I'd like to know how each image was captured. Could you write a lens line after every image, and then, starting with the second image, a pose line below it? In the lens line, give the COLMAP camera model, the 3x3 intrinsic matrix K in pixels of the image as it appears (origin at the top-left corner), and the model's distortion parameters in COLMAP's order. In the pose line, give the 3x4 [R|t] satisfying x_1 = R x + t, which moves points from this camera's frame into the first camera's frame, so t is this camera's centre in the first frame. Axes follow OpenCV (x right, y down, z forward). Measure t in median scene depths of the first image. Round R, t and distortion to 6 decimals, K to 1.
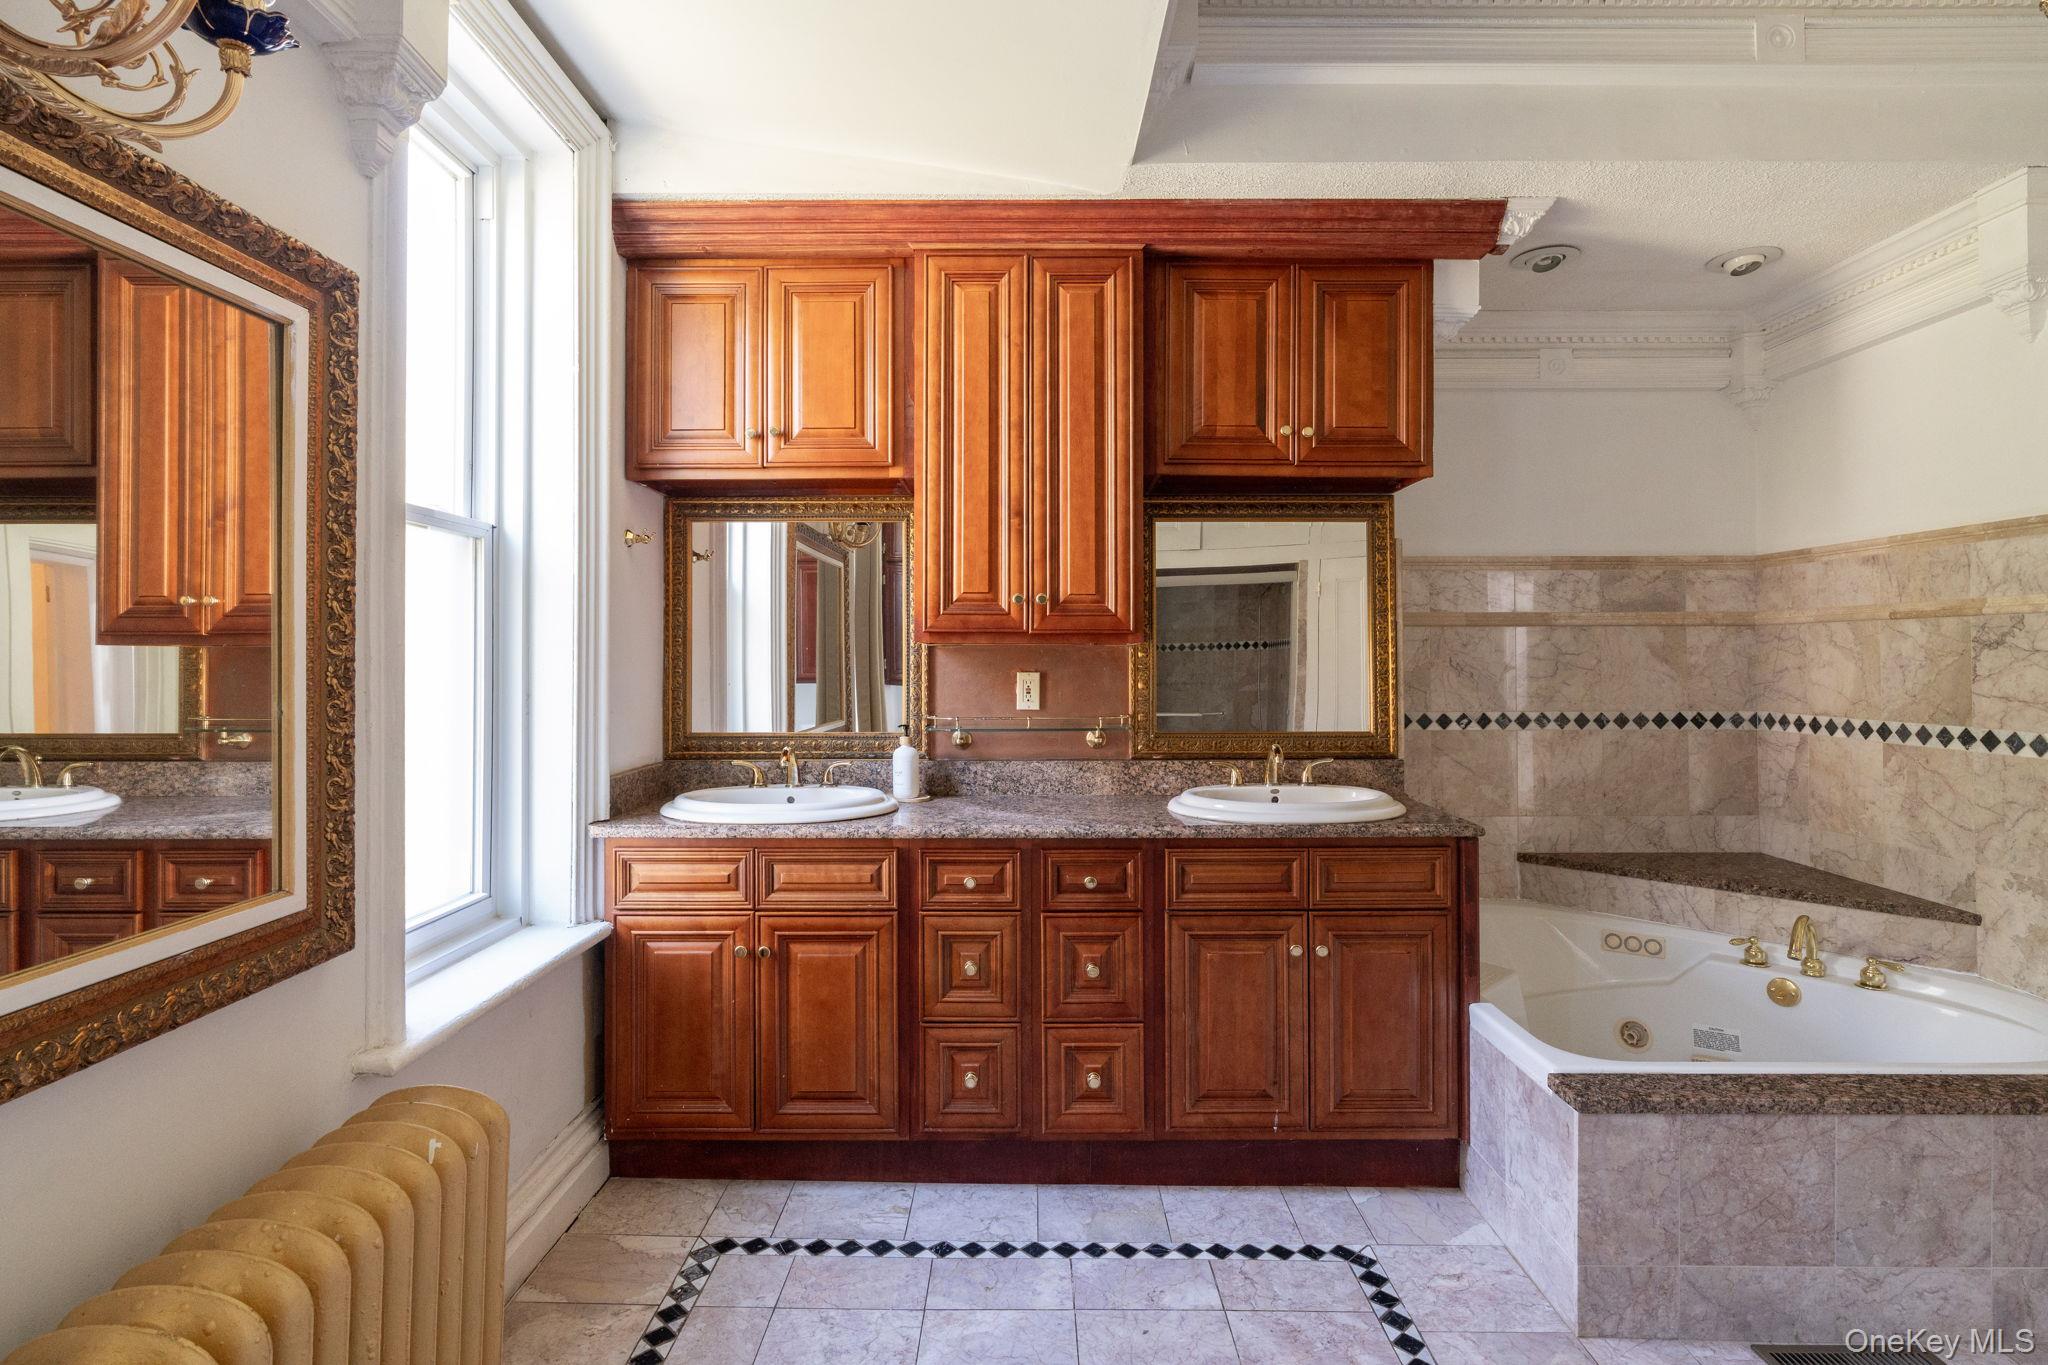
lens RADIAL K [[1028.9, 0, 1024.9], [0, 1028.9, 643.9], [0, 0, 1]] dist [-0.000527, 0.000197]
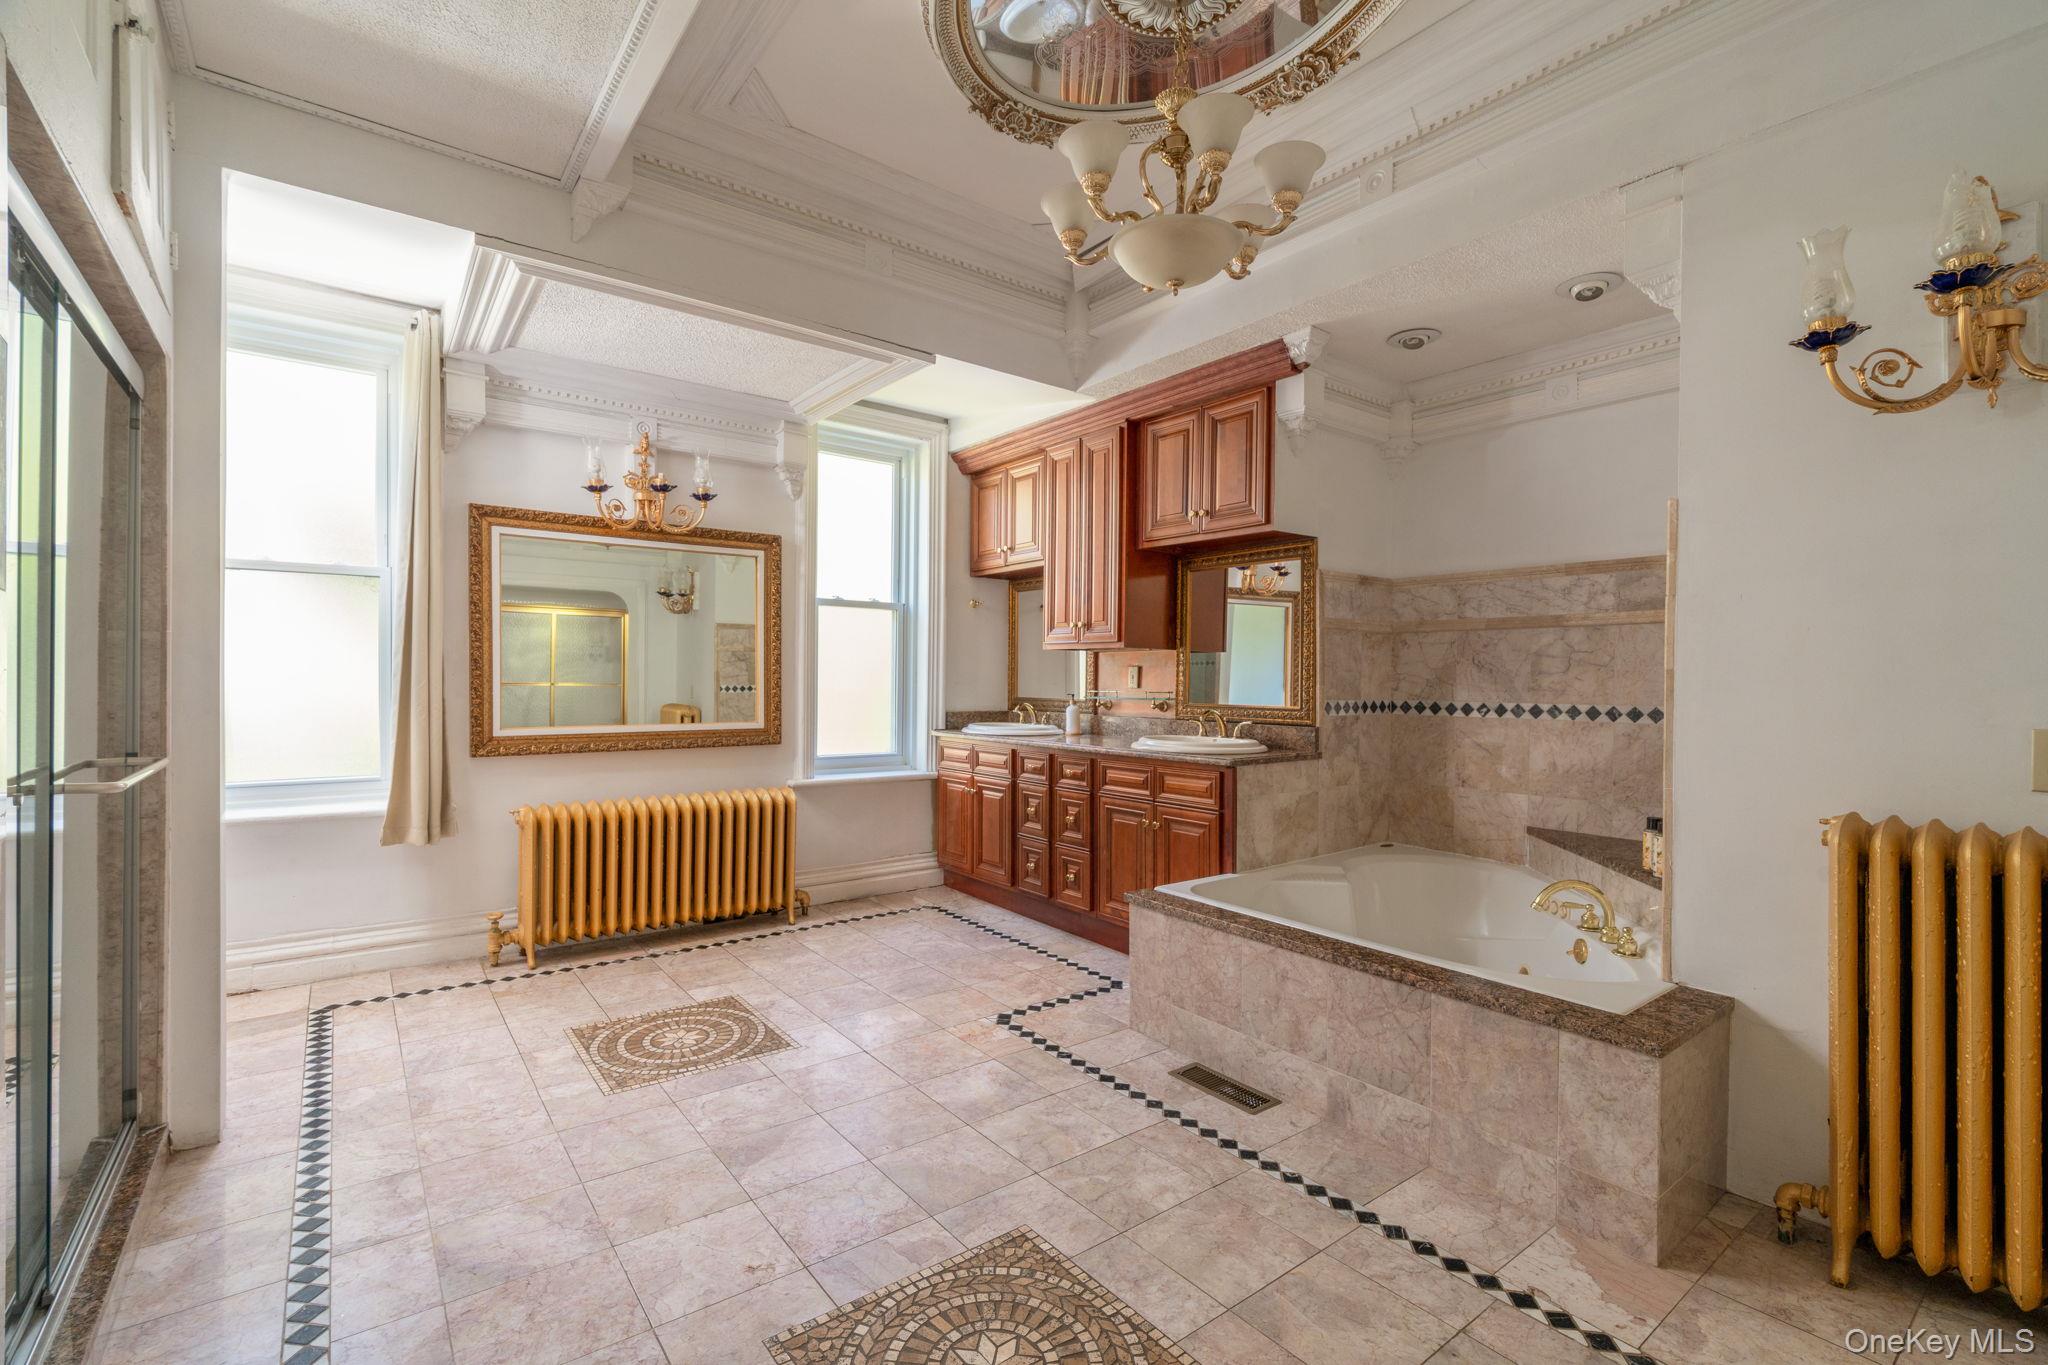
lens RADIAL K [[903.1, 0, 1024.0], [0, 903.1, 682.5], [0, 0, 1]] dist [-0.001046, -0.000064]
pose [[0.607581, 0.010490, -0.794189, 1.326833], [0.001630, 0.999894, 0.014454, 0.039338], [0.794256, -0.010076, 0.607499, -0.076078]]
